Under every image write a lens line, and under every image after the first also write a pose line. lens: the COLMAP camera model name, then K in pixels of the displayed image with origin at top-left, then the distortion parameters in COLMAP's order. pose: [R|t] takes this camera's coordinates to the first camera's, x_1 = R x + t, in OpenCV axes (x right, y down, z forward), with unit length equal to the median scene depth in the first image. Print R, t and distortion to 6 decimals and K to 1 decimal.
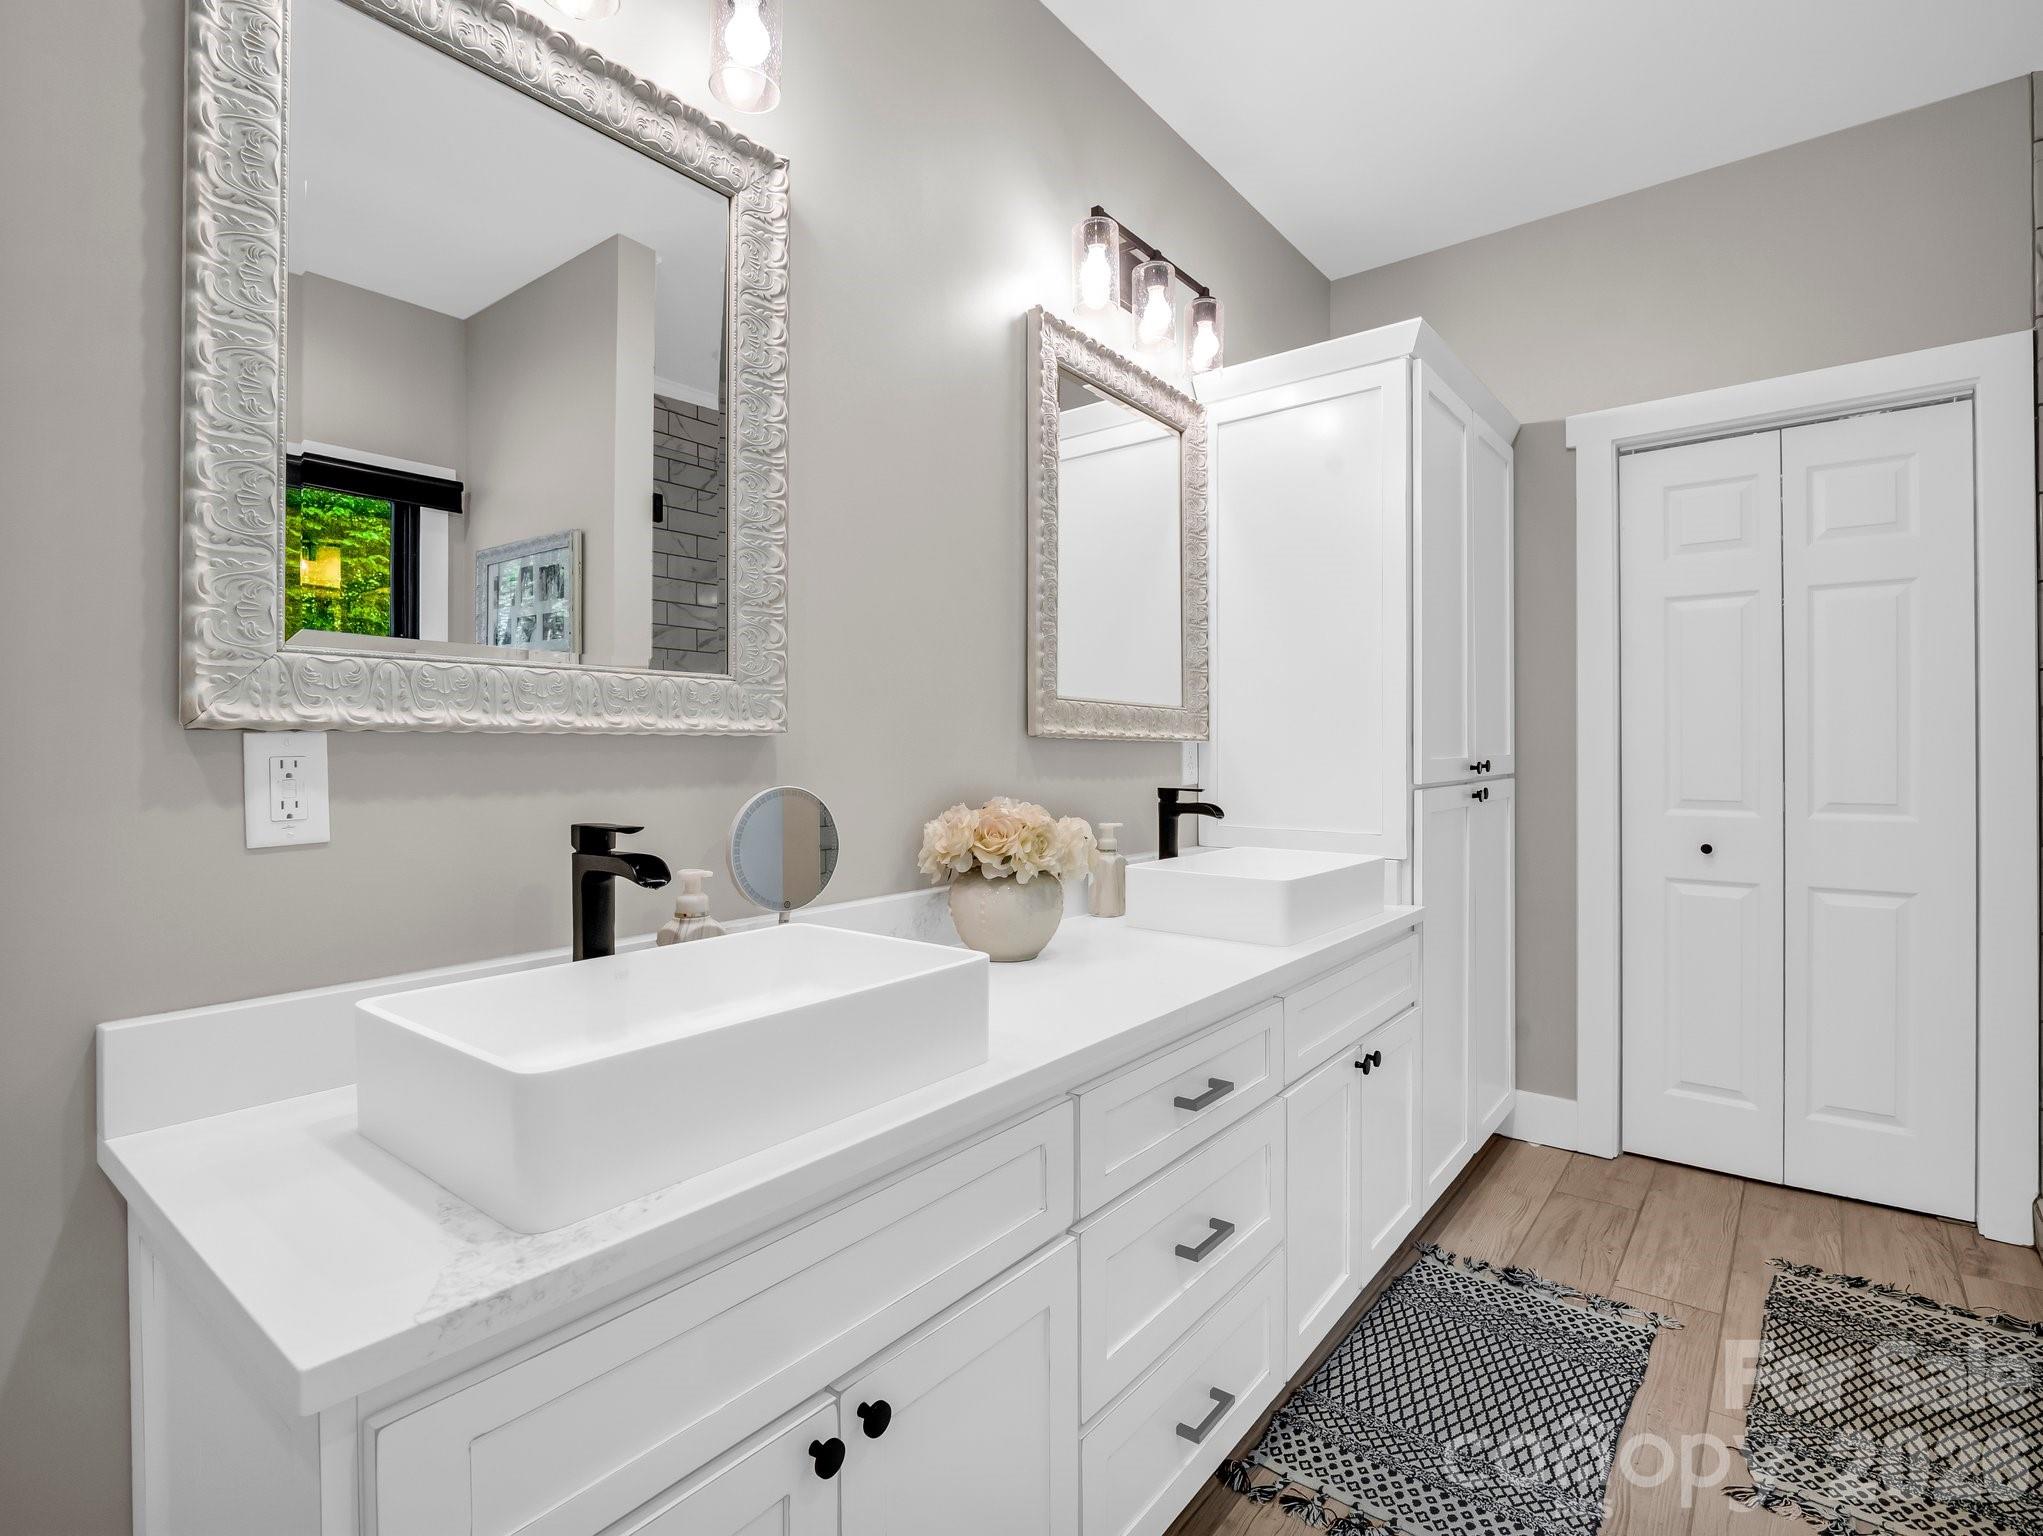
lens RADIAL K [[1018.8, 0, 1019.1], [0, 1018.8, 759.9], [0, 0, 1]] dist [-0.004139, -0.000540]
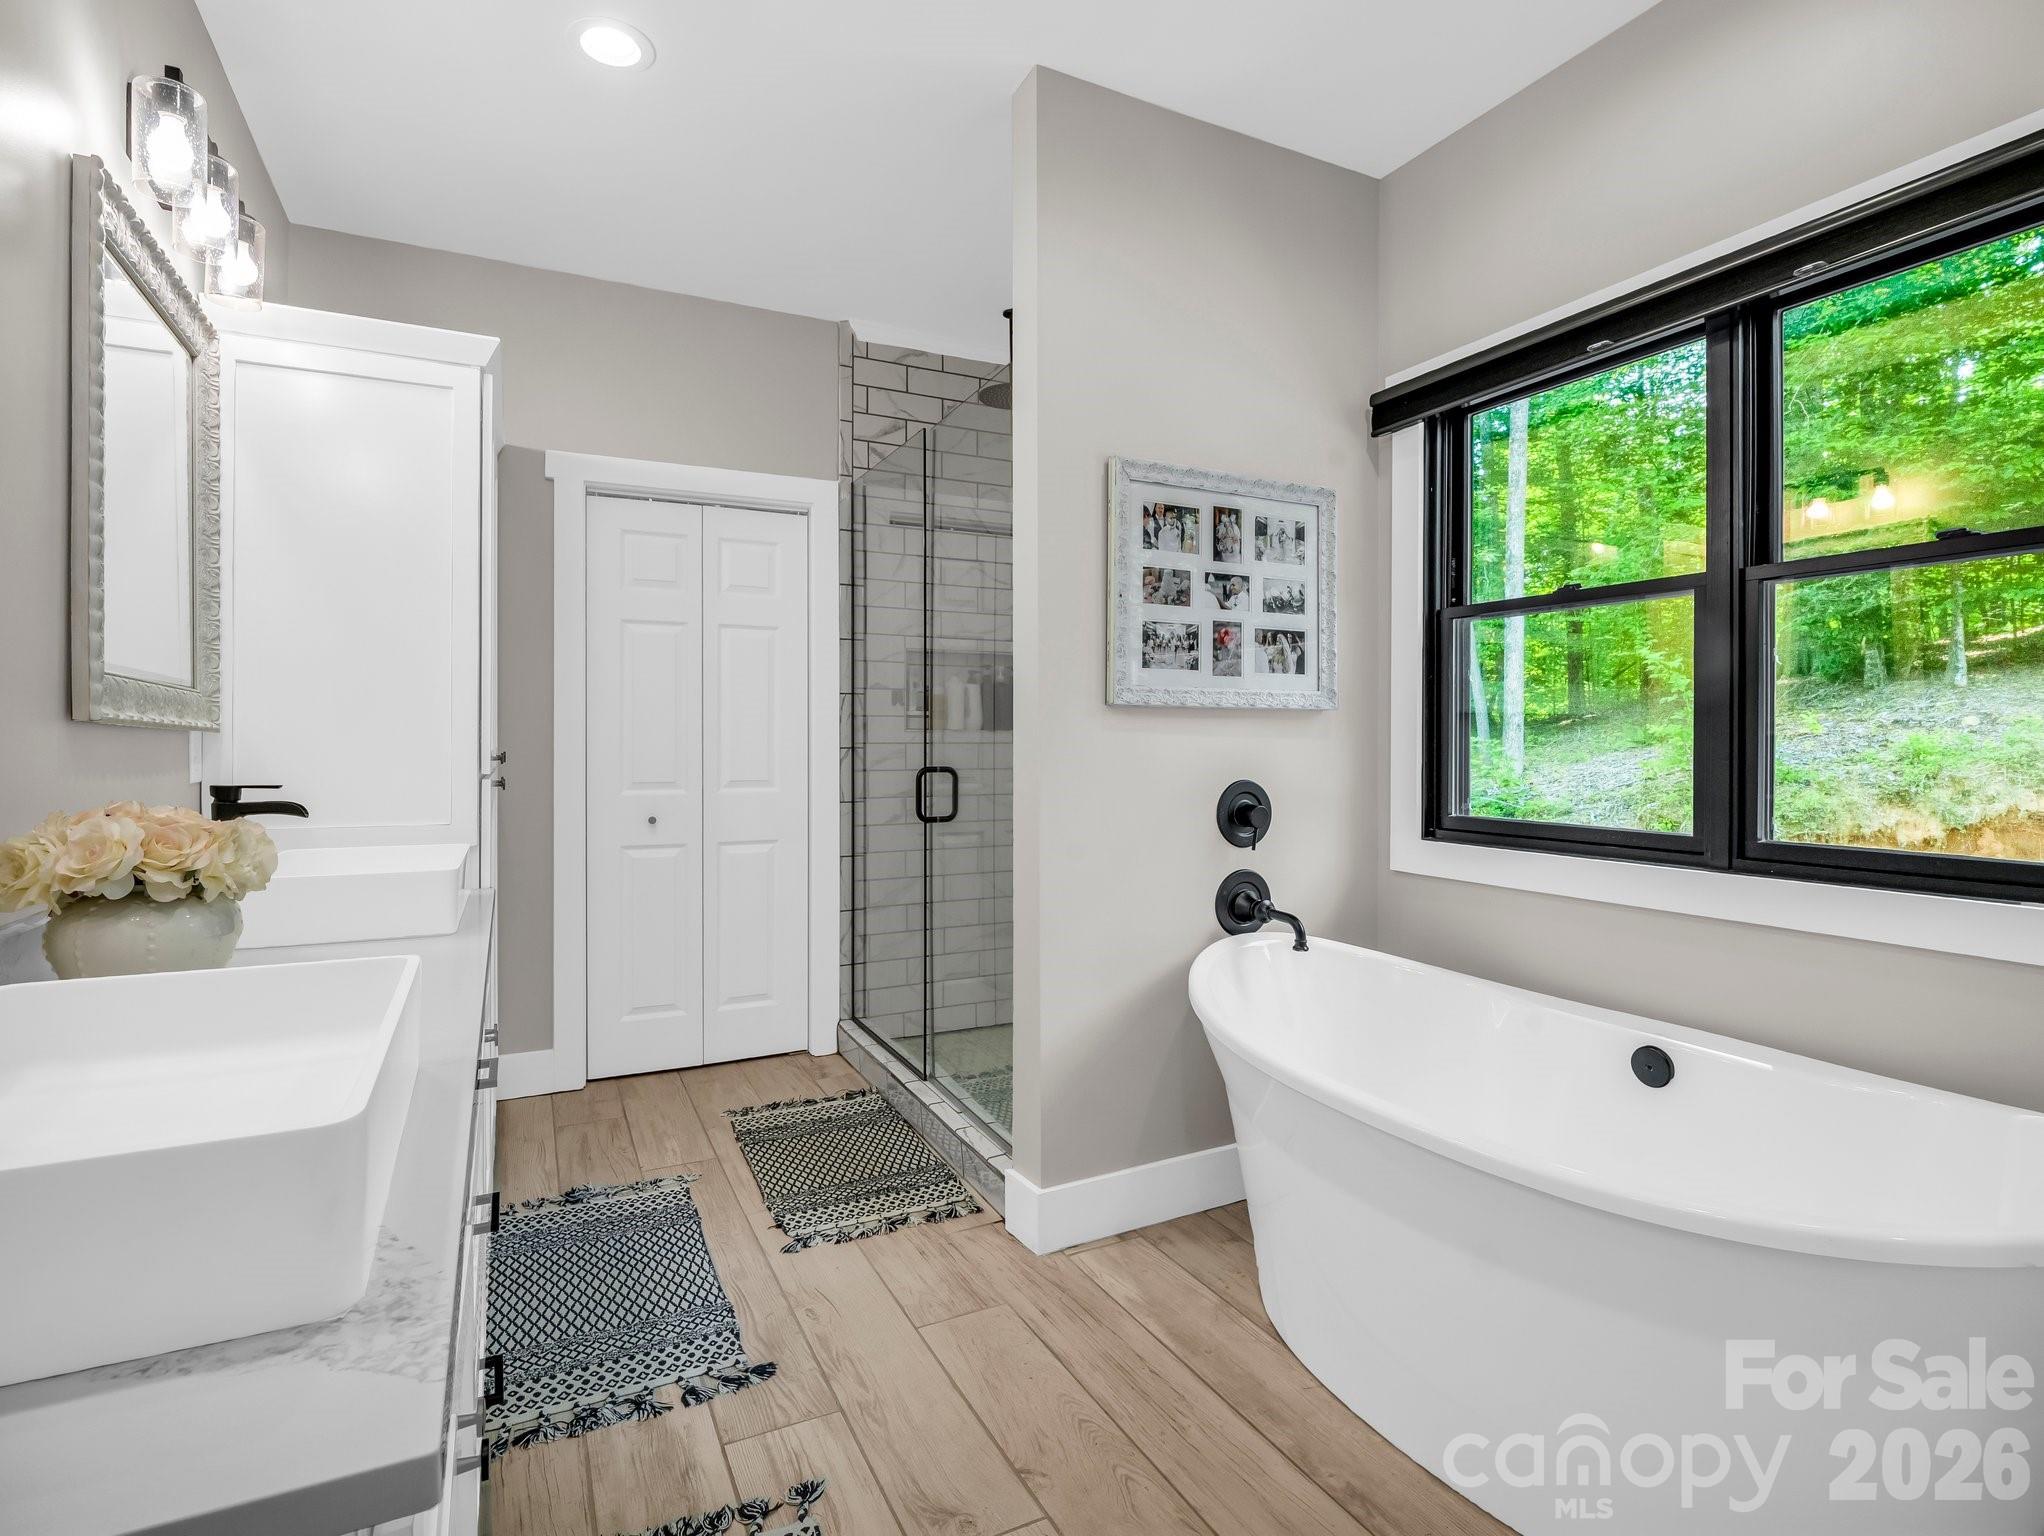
lens RADIAL K [[1019.3, 0, 1012.4], [0, 1019.3, 758.1], [0, 0, 1]] dist [-0.004139, -0.000540]
pose [[0.436995, -0.008902, 0.899420, -0.341472], [0.002838, 0.999960, 0.008518, -0.000243], [-0.899460, -0.001170, 0.437002, 0.044889]]
